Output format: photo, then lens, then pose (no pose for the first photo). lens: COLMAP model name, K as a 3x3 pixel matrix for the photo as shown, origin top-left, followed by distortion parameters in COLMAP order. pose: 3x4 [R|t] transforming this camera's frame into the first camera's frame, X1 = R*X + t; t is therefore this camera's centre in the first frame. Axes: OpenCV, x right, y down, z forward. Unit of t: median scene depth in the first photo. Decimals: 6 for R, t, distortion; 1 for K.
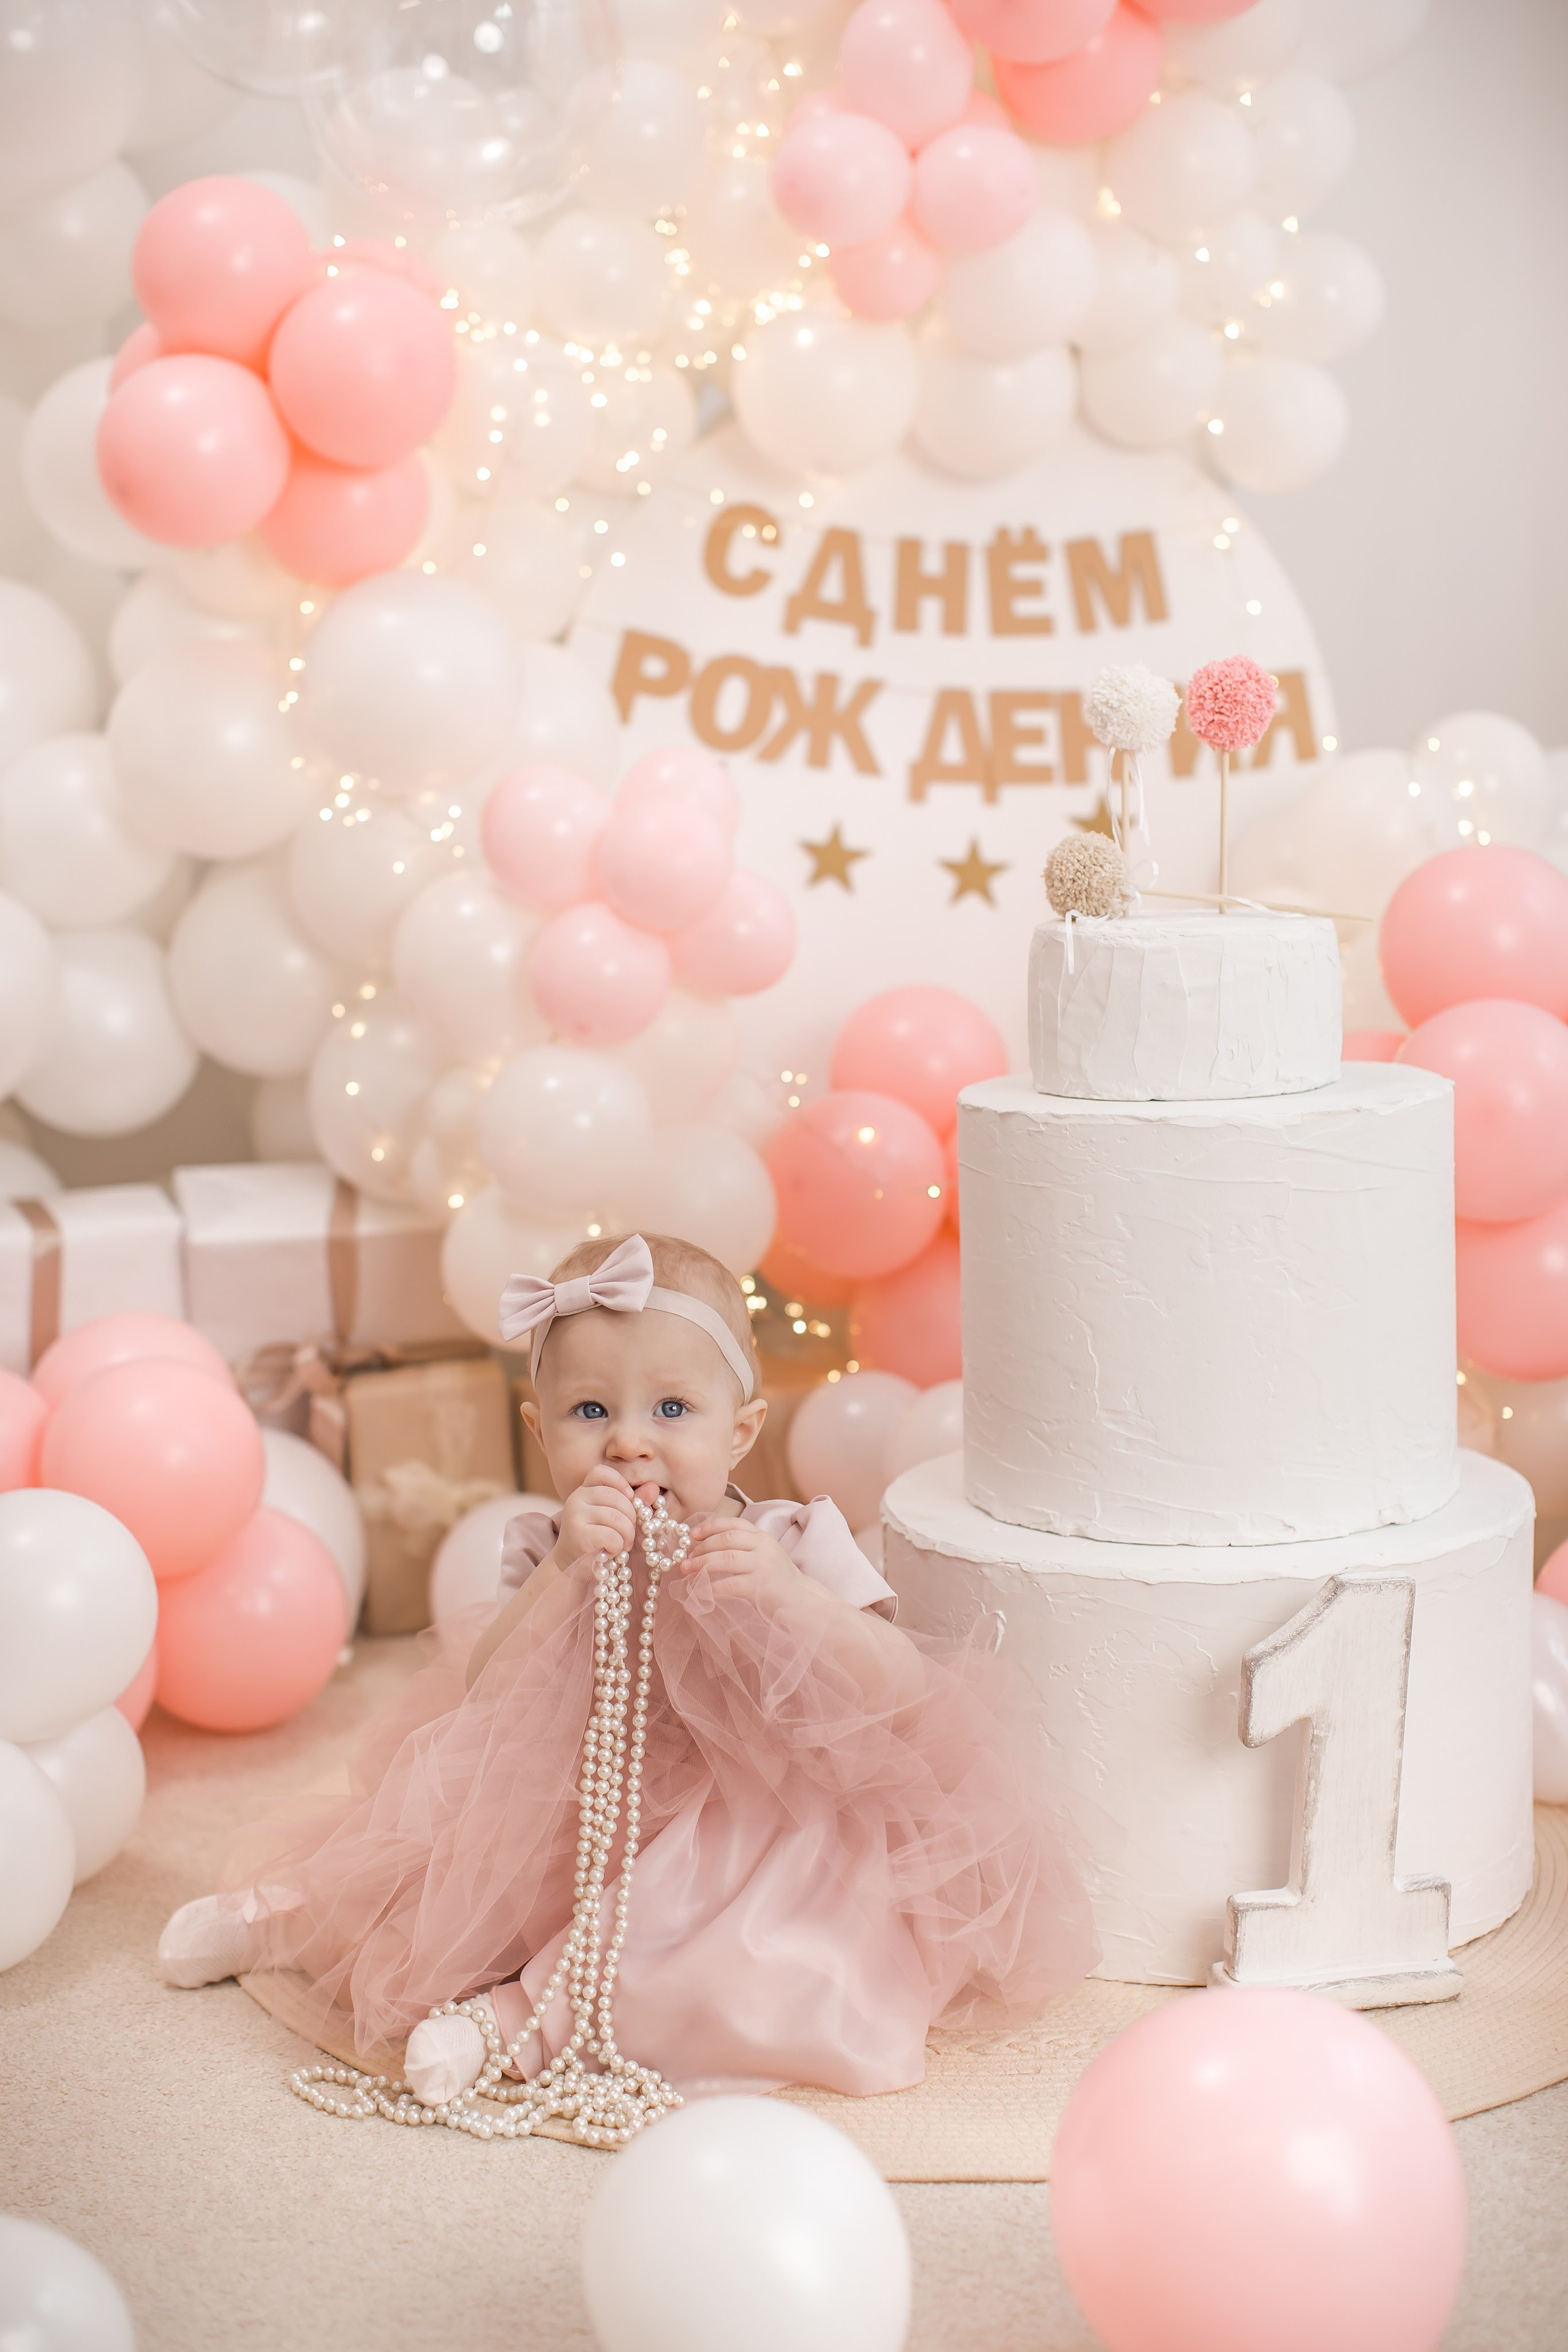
lens RADIAL K [[3538.2, 0, 784.2], [0, 3538.2, 1162.4], [0, 0, 1]] dist [-0.124033, 0.000000]
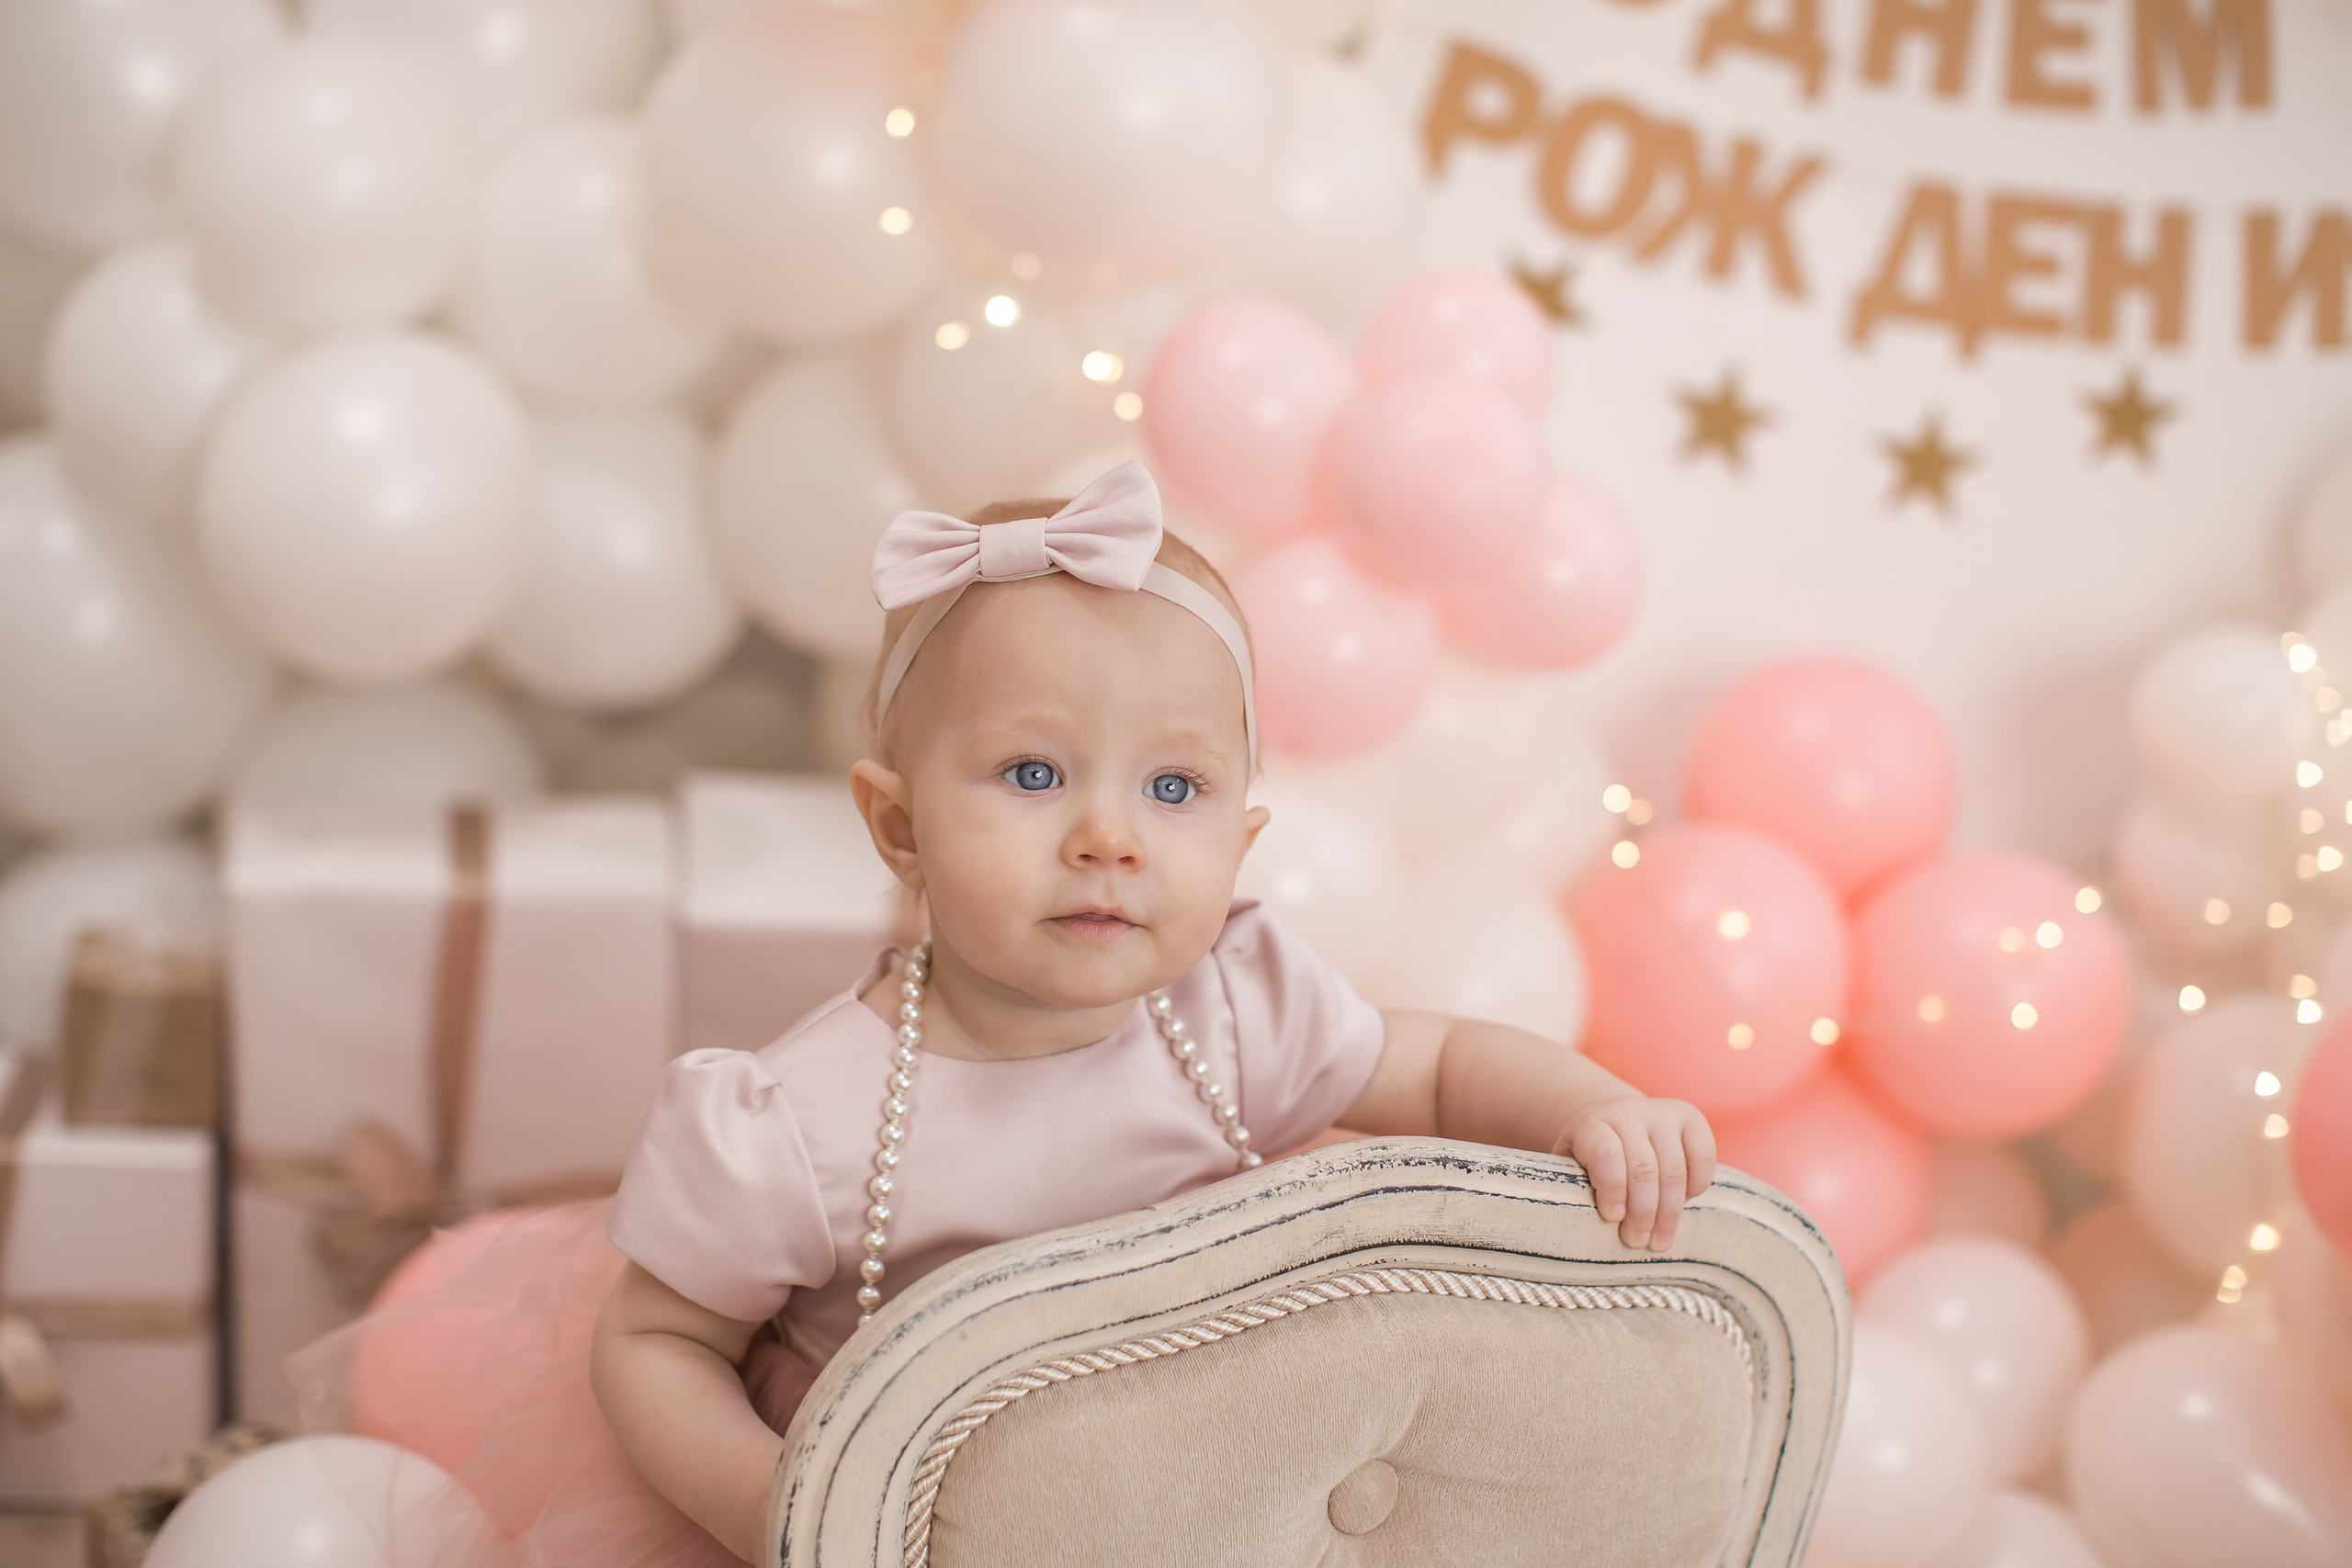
lens RADIAL K [[3537.9, 0, 1184.0], [0, 3537.9, 791.2], [0, 0, 1]] dist [-0.124033, 0.000000]
pose [[0.989634, 0.123623, -0.073086, -0.029486], [-0.113712, 0.985366, 0.126981, -0.091325], [0.087714, -0.117354, 0.989209, 0.336592]]
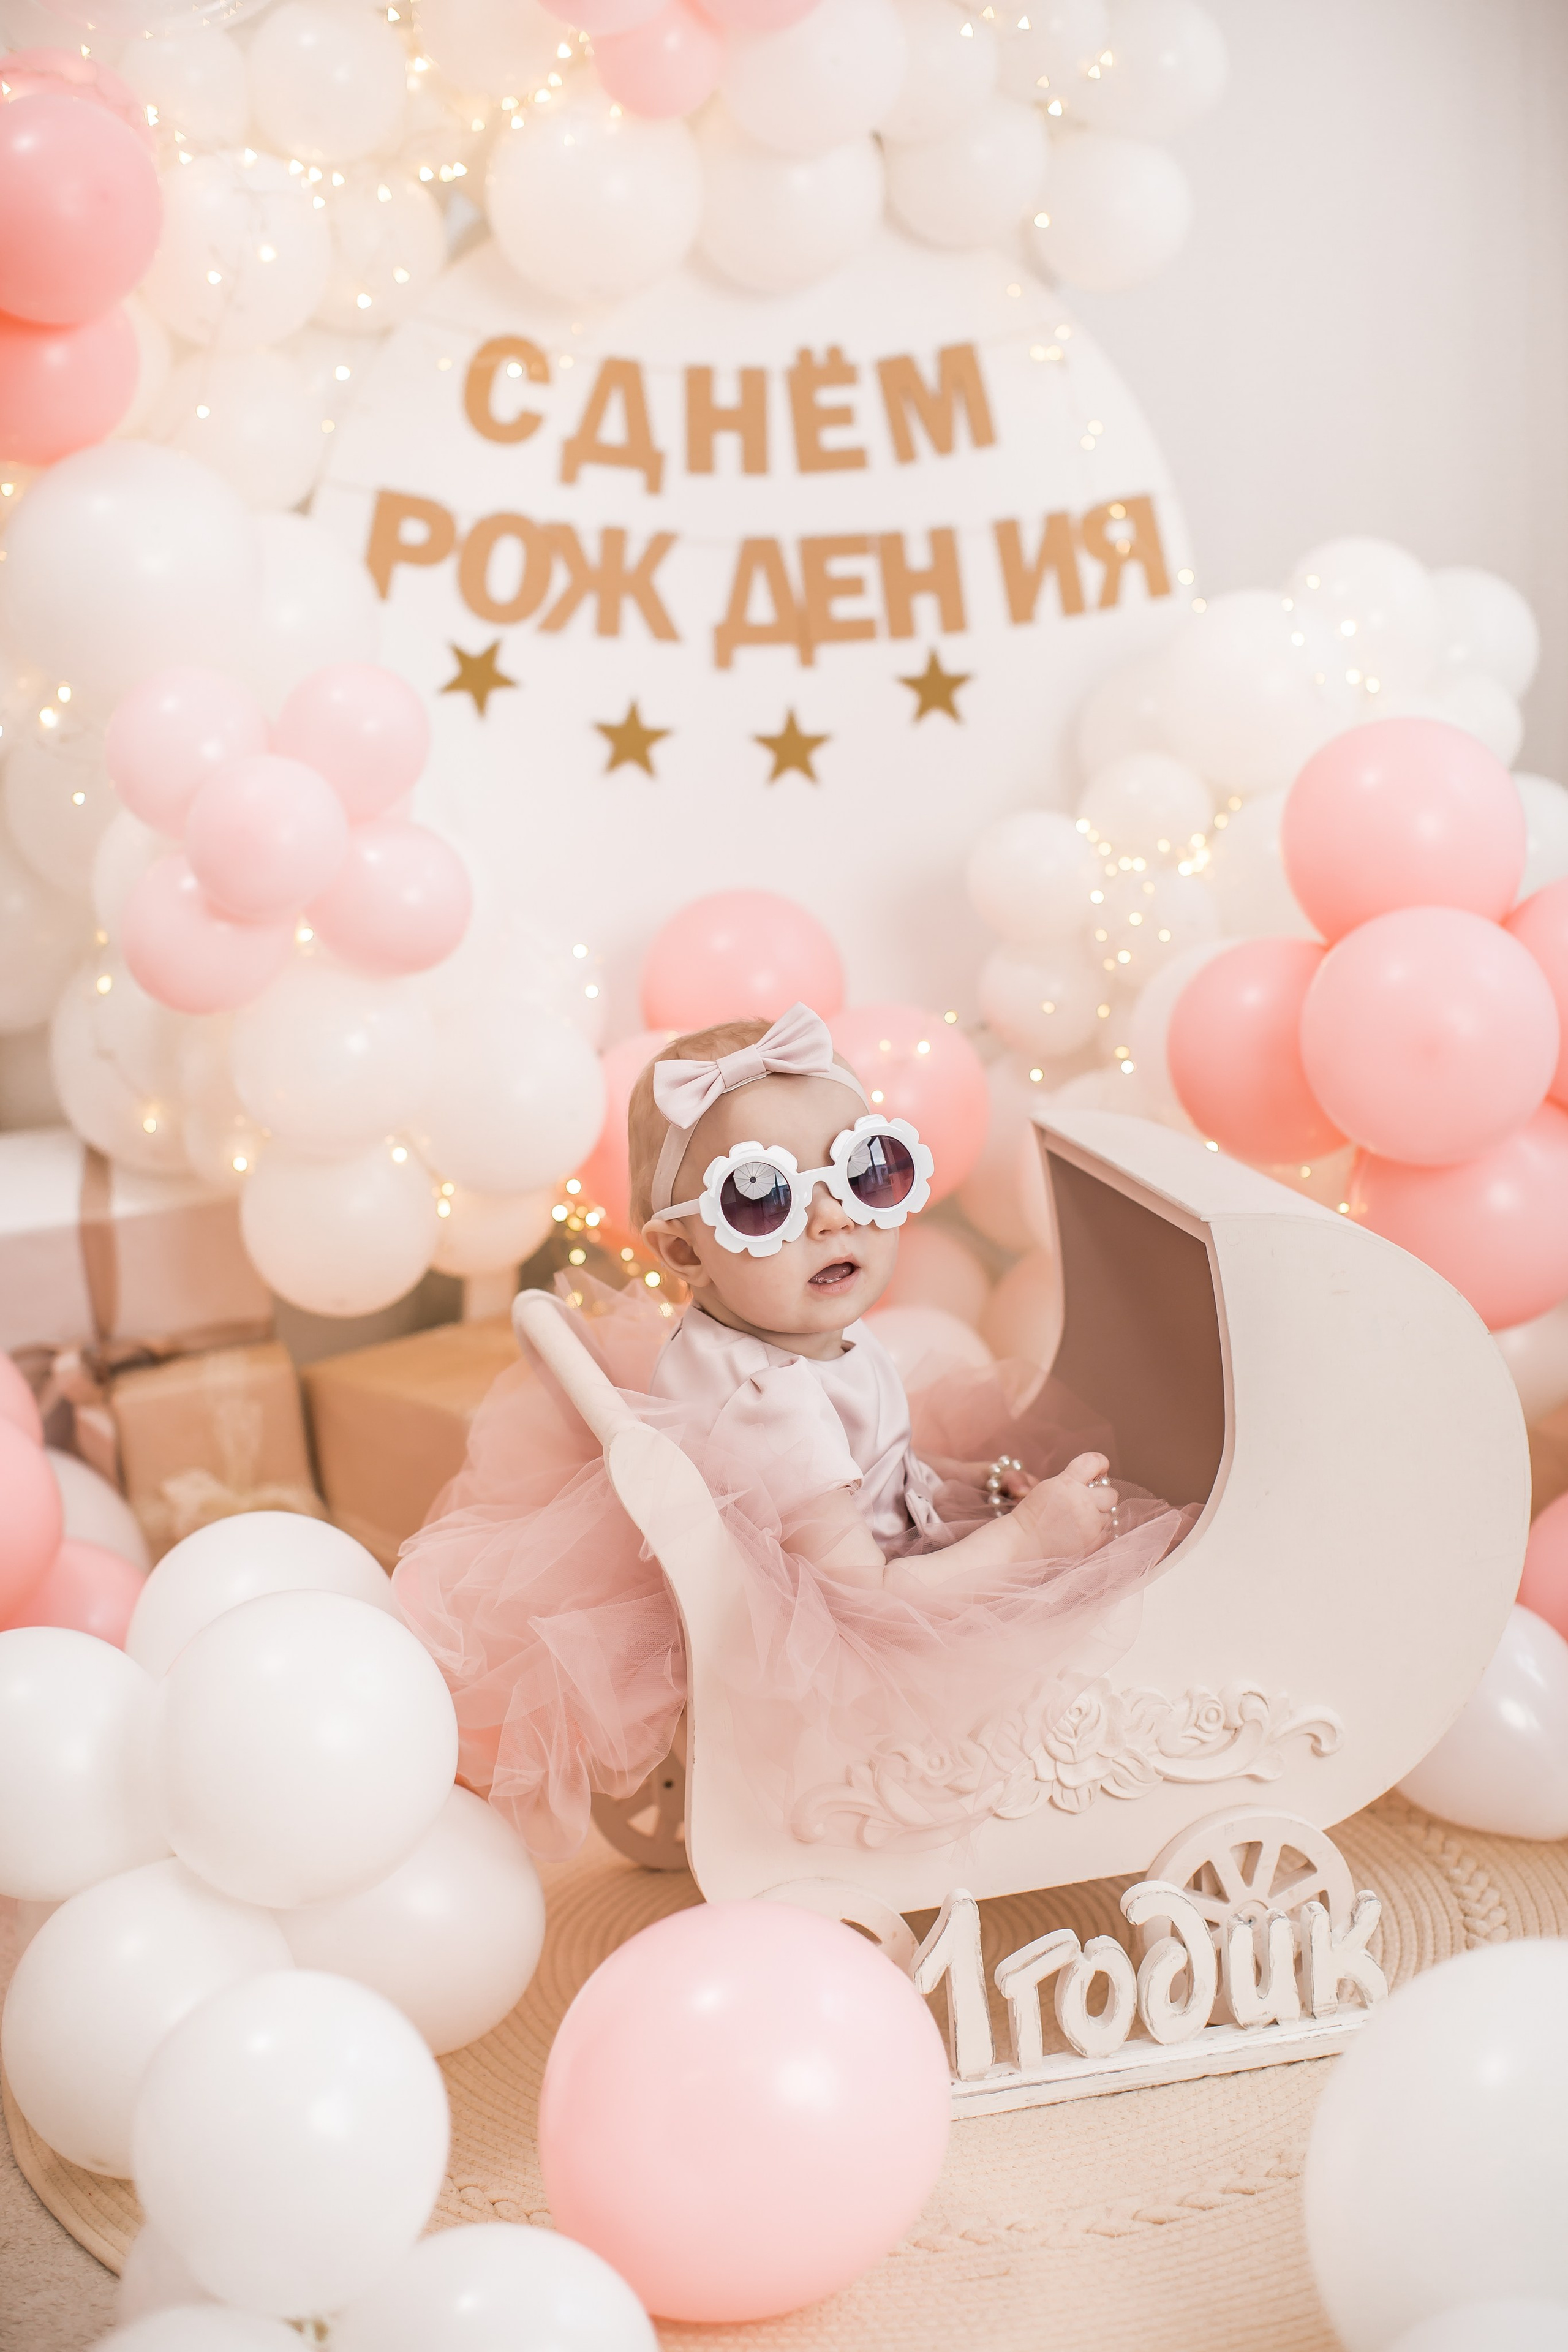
lens RADIAL K [[3538.2, 0, 836.8], [0, 3538.2, 1150.9], [0, 0, 1]] dist [-0.124033, 0.000000]
pose [[0.995033, -0.061288, 0.078444, -0.010653], [0.055467, 0.995688, 0.074357, -0.047840], [-0.082662, -0.069637, 0.994142, 0.123583]]
